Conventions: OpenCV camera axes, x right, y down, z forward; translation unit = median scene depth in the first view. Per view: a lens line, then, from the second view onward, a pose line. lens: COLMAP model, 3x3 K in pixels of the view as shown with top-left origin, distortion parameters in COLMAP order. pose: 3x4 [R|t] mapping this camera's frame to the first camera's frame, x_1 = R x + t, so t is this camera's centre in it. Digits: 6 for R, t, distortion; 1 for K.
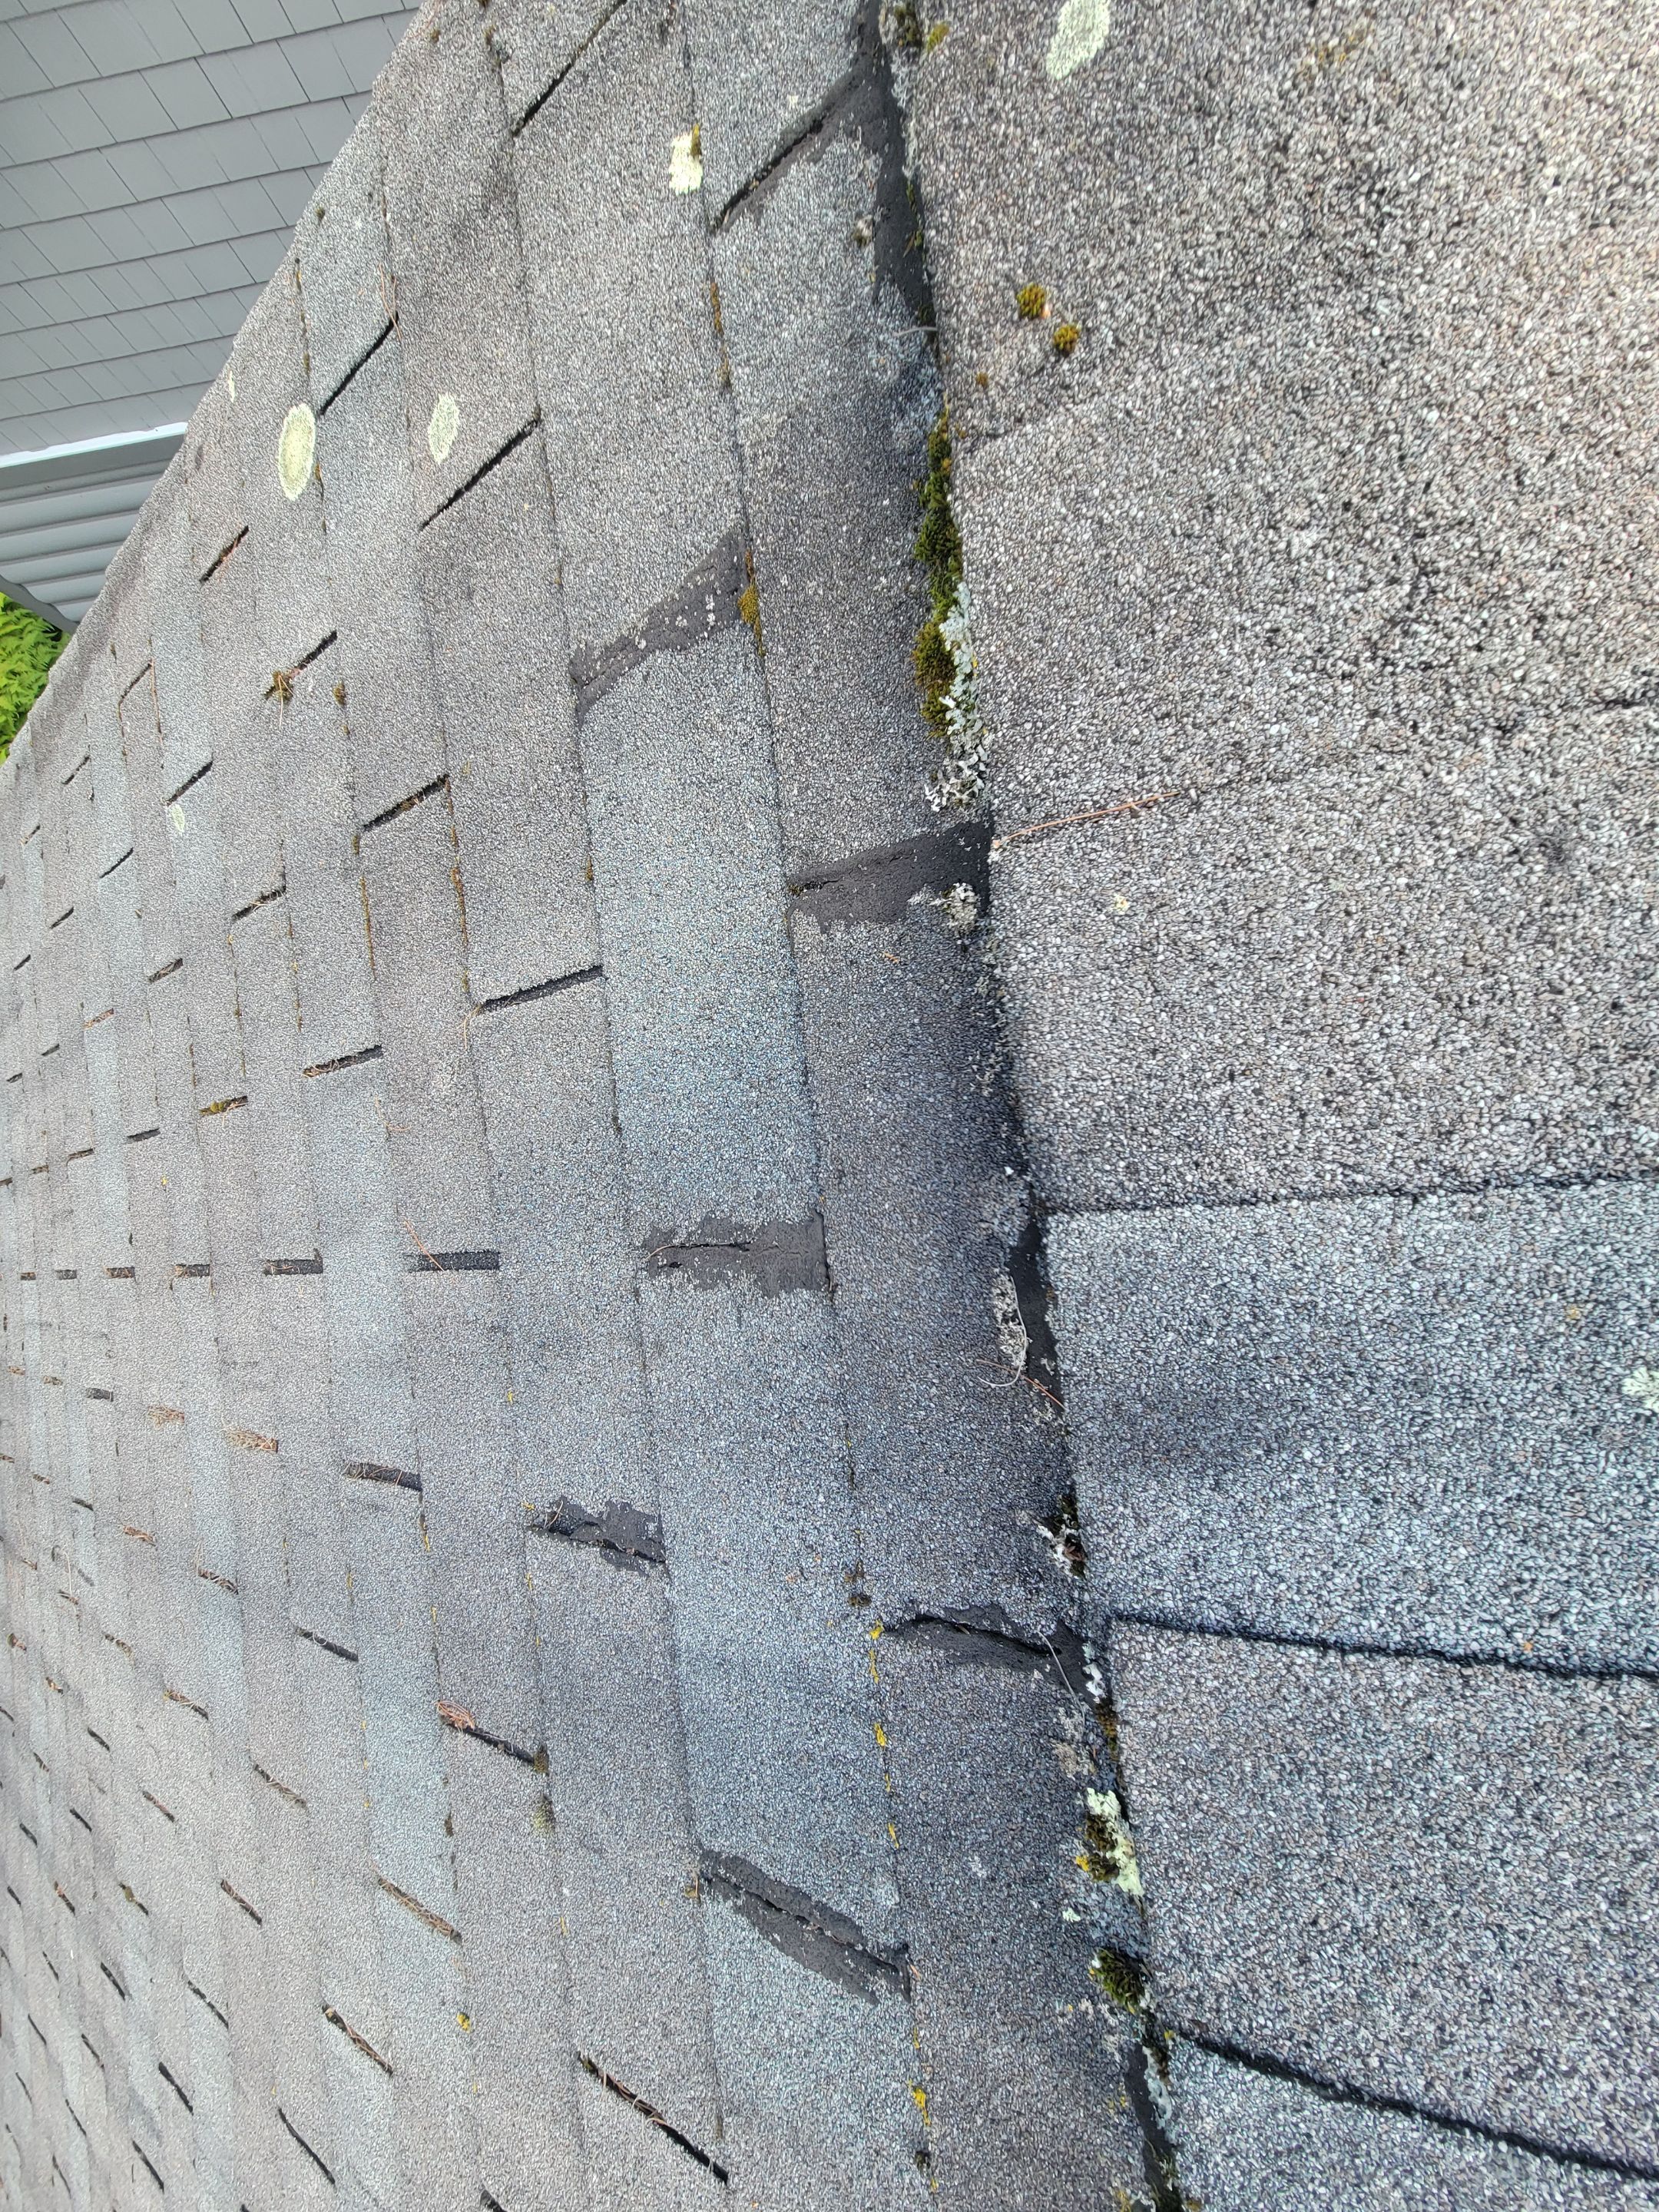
lens RADIAL K [[901.9, 0, 831.6], [0, 901.9, 1102.0], [0, 0, 1]] dist [-0.000744, 0.000250]
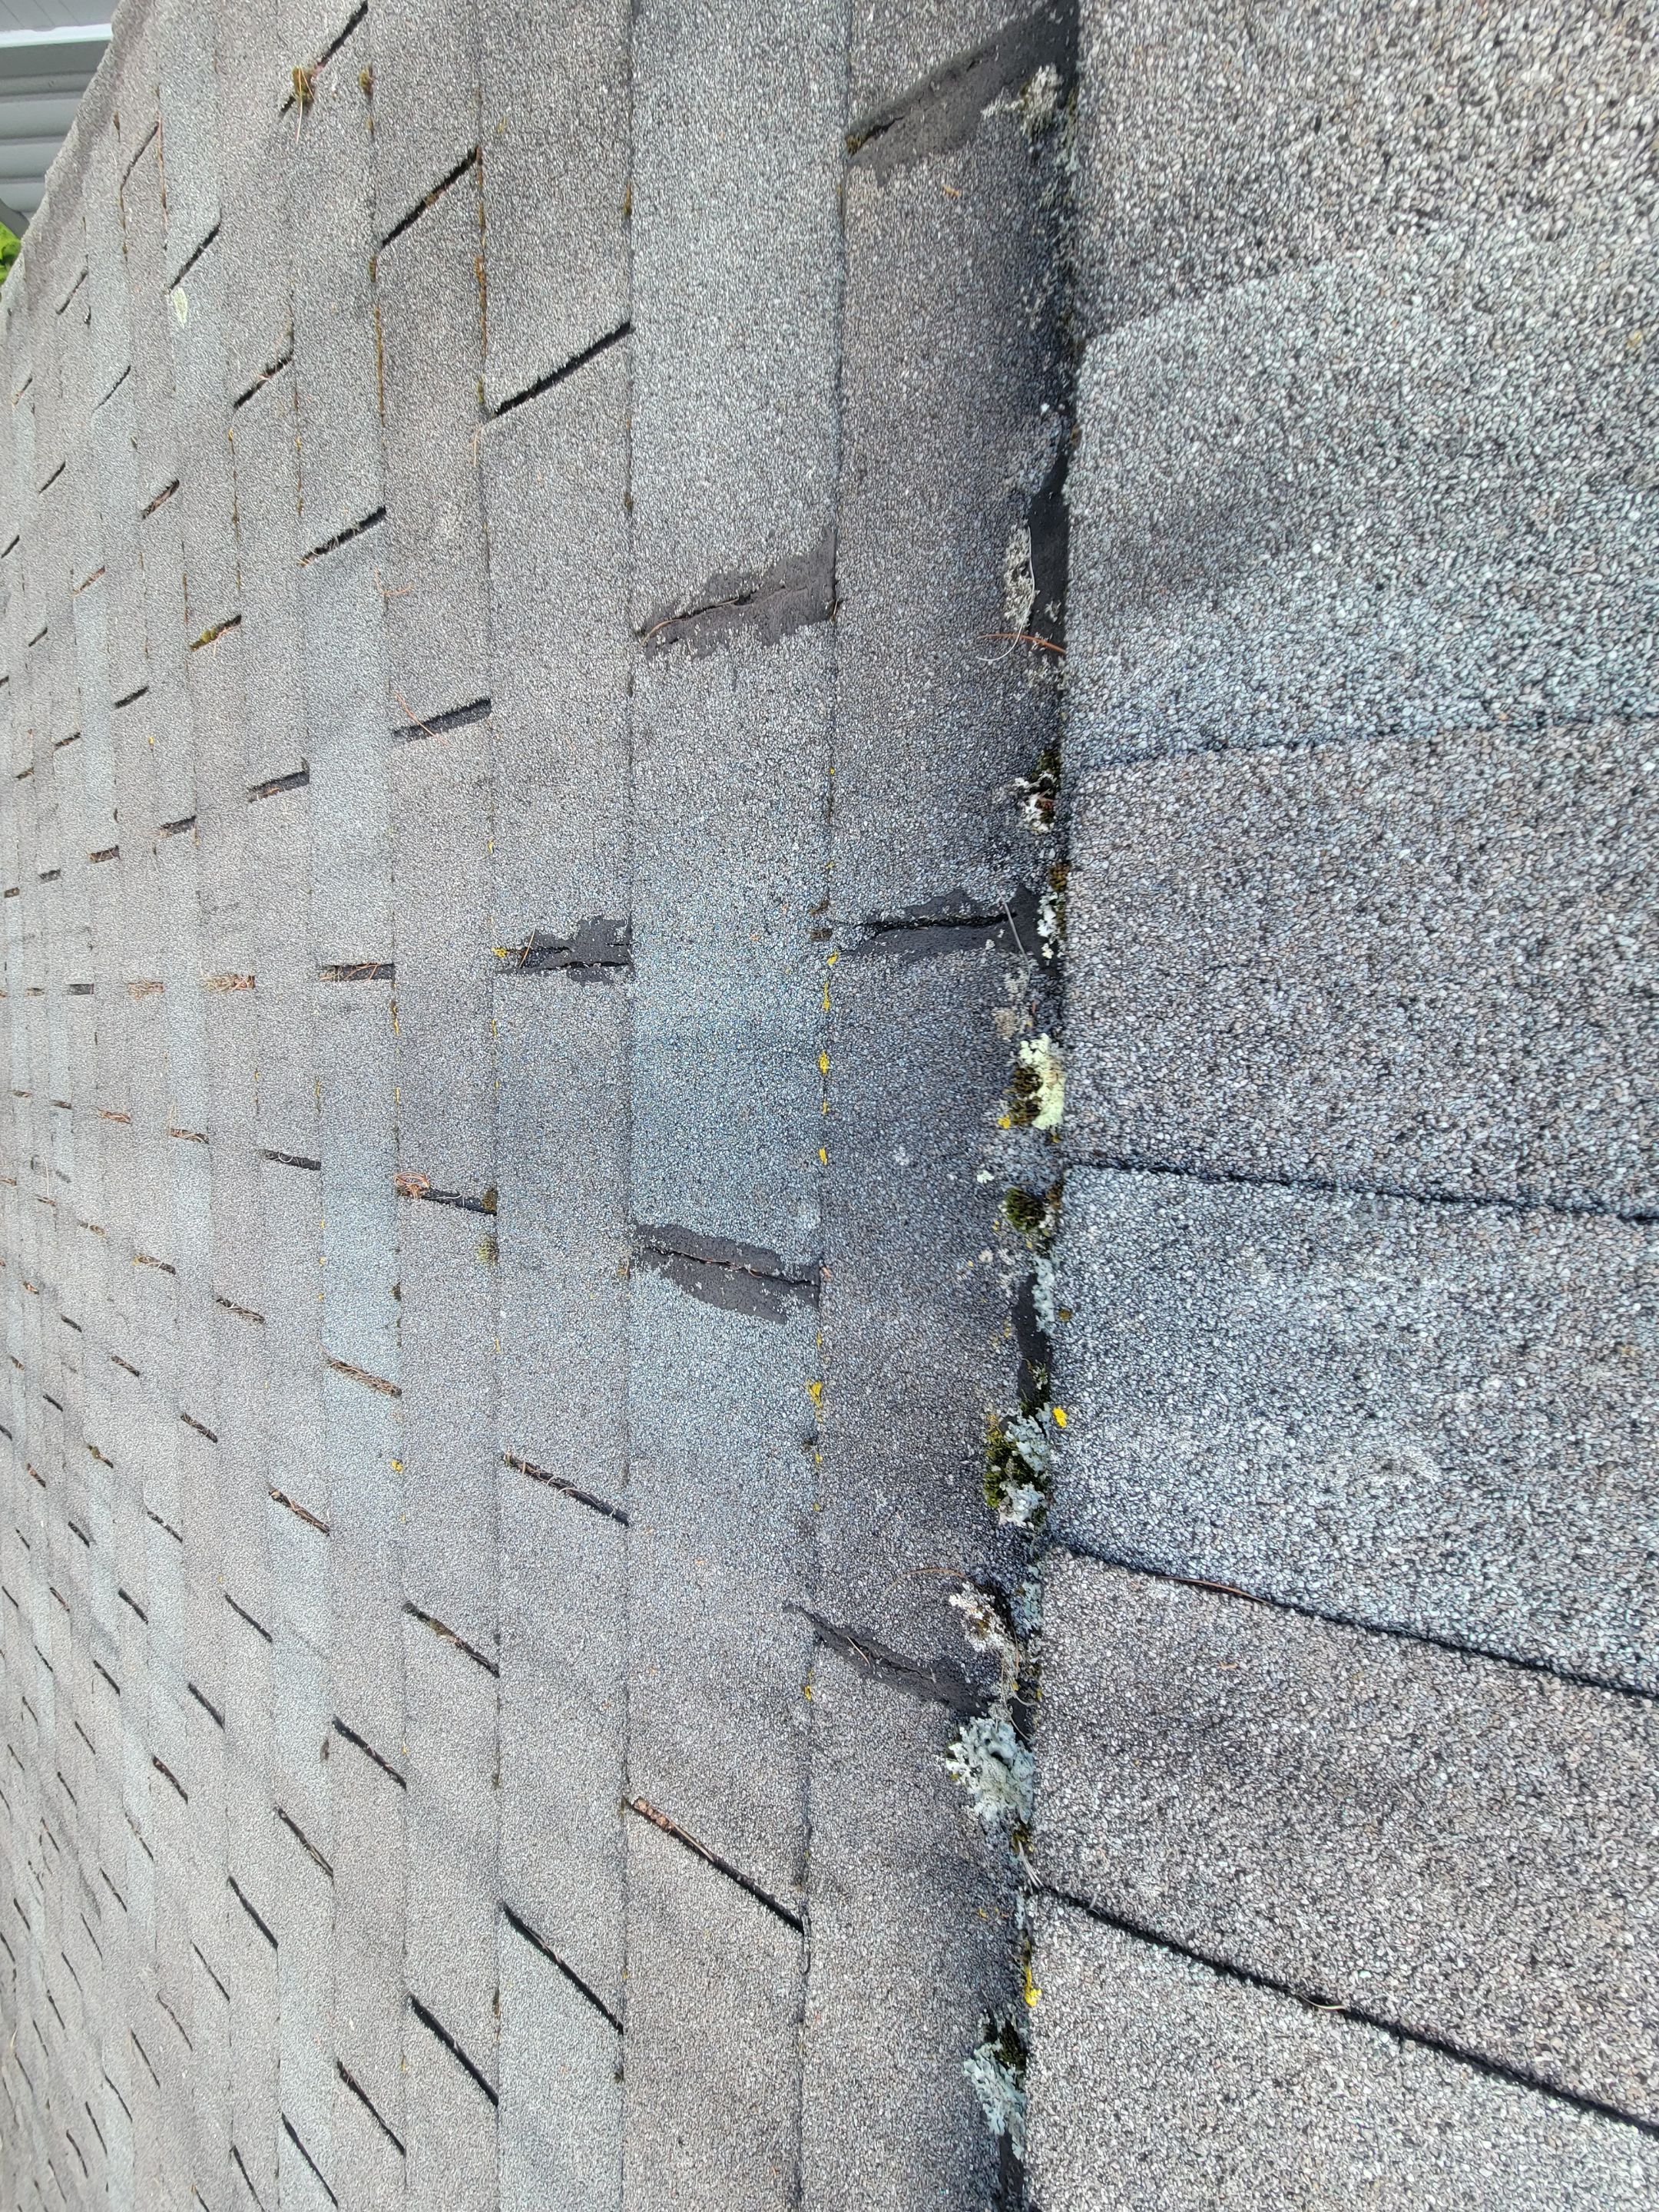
lens RADIAL K [[901.9, 0, 828.5], [0, 901.9, 1098.4], [0, 0, 1]] dist [-0.000744, 0.000250]
pose [[0.990859, 0.134240, 0.013334, 0.050345], [-0.134818, 0.981958, 0.132601, 0.597776], [0.004707, -0.133187, 0.991080, -0.023308]]
